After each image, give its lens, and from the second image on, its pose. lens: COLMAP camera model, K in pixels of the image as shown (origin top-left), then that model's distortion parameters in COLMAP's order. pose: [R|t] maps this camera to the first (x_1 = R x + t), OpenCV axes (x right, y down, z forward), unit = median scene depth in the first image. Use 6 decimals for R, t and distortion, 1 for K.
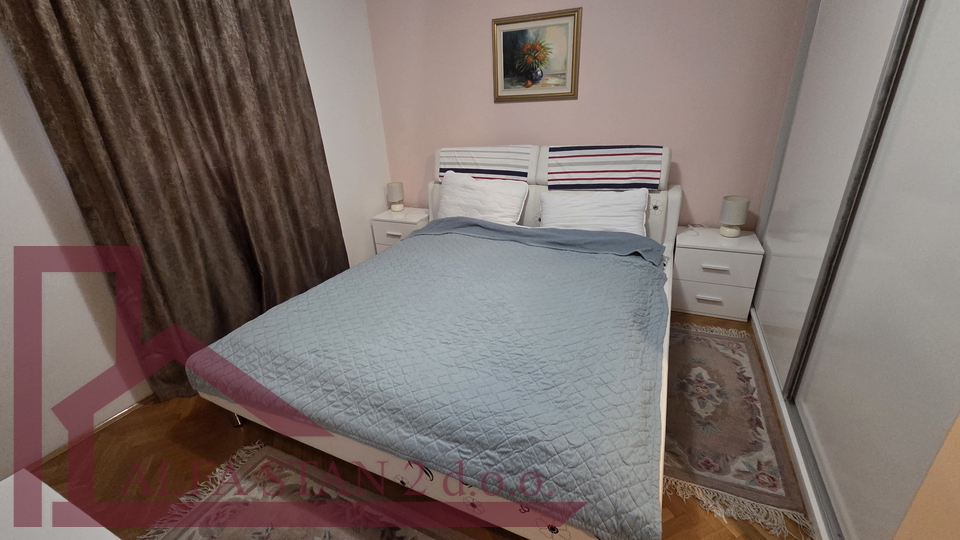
lens RADIAL K [[393.0, 0, 479.6], [0, 393.0, 270.0], [0, 0, 1]] dist [0.007308, -0.002461]
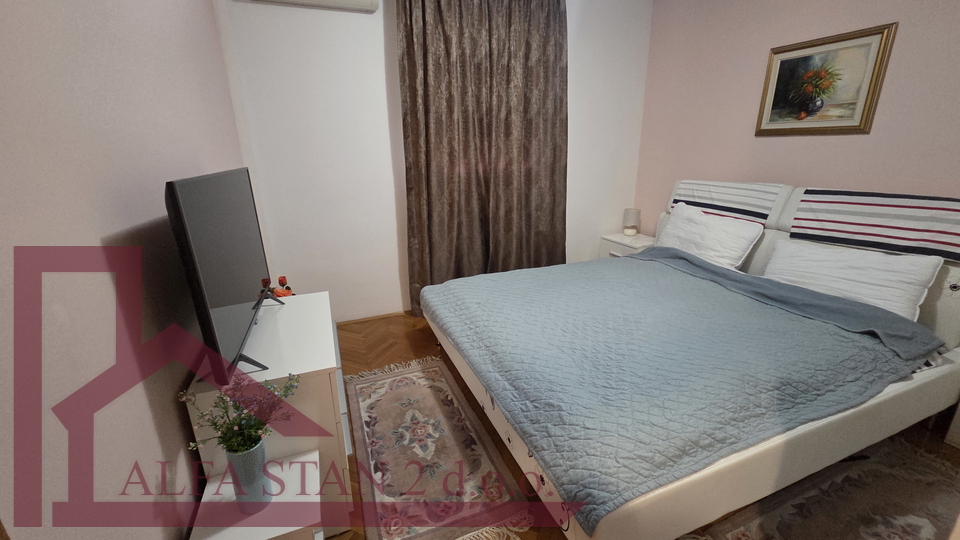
lens RADIAL K [[393.0, 0, 479.8], [0, 393.0, 269.8], [0, 0, 1]] dist [0.007308, -0.002461]
pose [[0.732353, 0.239792, -0.637306, 0.289980], [-0.288270, 0.957114, 0.028860, 0.033792], [0.616895, 0.162581, 0.770070, -0.055717]]
